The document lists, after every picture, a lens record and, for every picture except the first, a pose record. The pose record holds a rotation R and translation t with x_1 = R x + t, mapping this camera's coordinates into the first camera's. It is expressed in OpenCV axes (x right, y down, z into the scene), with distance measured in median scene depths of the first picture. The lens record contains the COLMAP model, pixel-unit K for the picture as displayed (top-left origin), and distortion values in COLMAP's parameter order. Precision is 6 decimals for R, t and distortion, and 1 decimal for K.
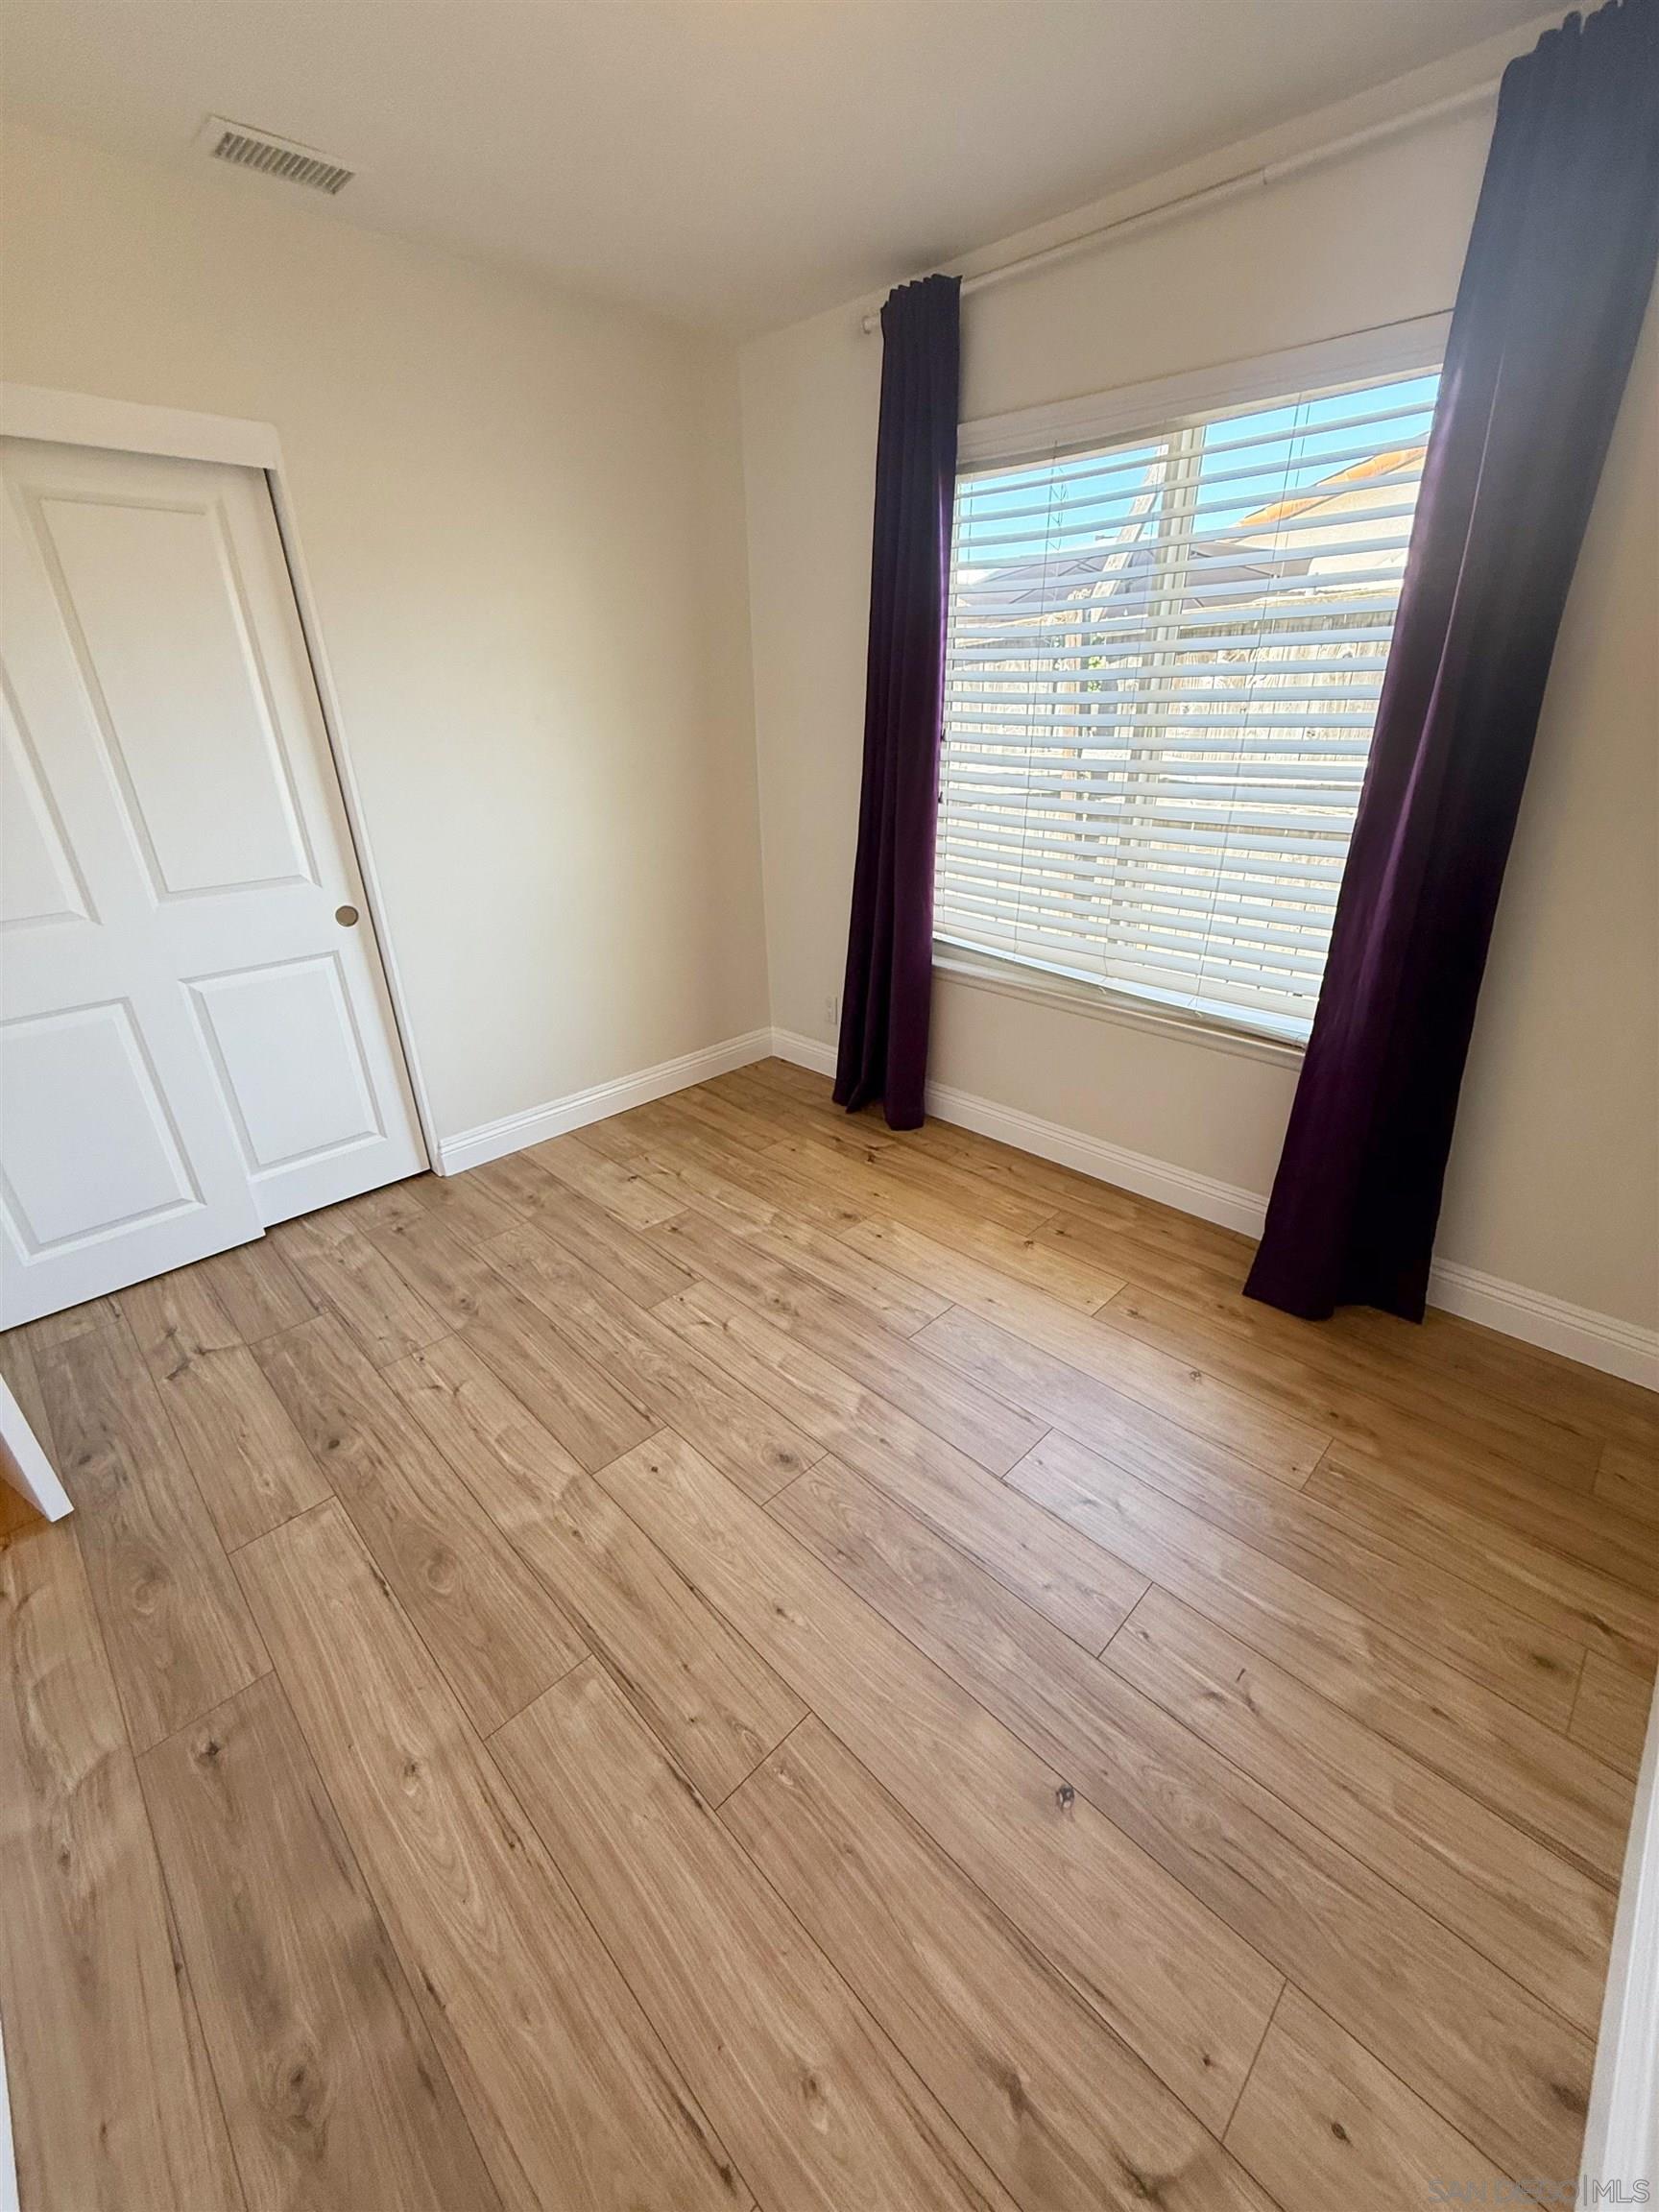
lens RADIAL K [[899.2, 0, 832.9], [0, 899.2, 1107.0], [0, 0, 1]] dist [-0.001514, 0.000328]
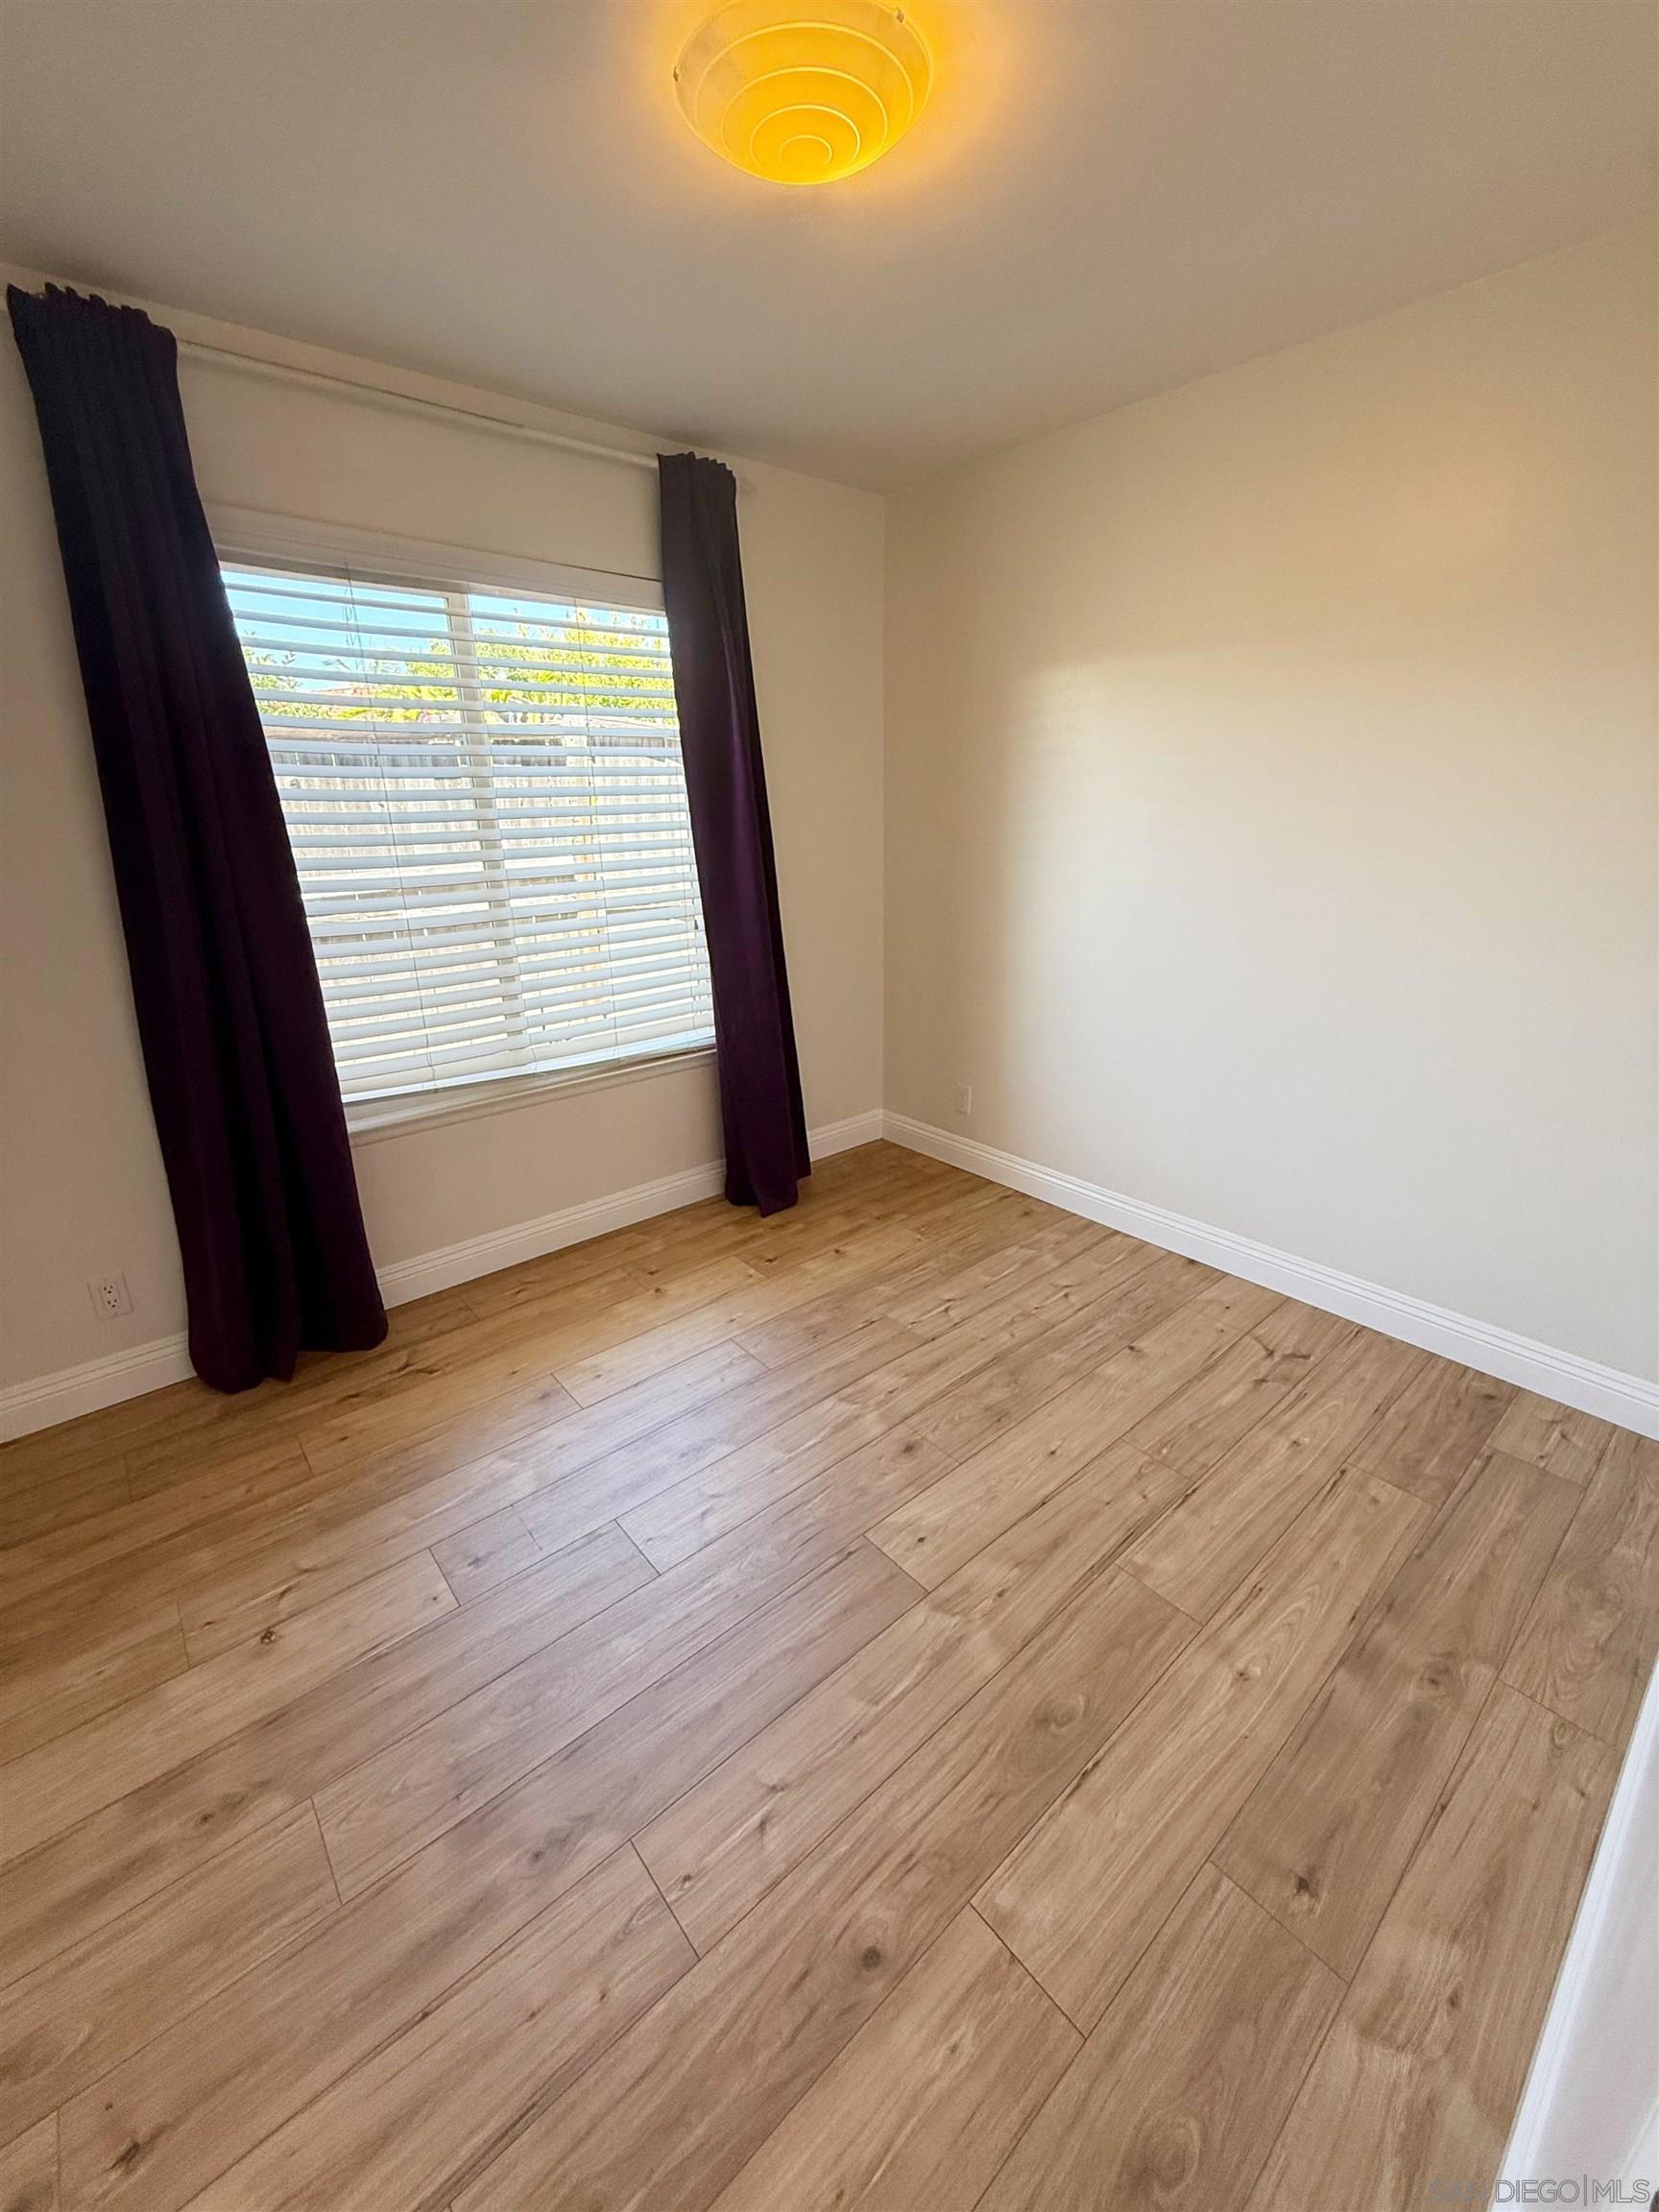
lens RADIAL K [[899.2, 0, 832.9], [0, 899.2, 1107.0], [0, 0, 1]] dist [-0.001514, 0.000328]
pose [[0.058440, -0.315724, 0.947050, -1.052223], [0.431409, 0.863501, 0.261250, -0.337522], [-0.900262, 0.393298, 0.186669, 0.741290]]
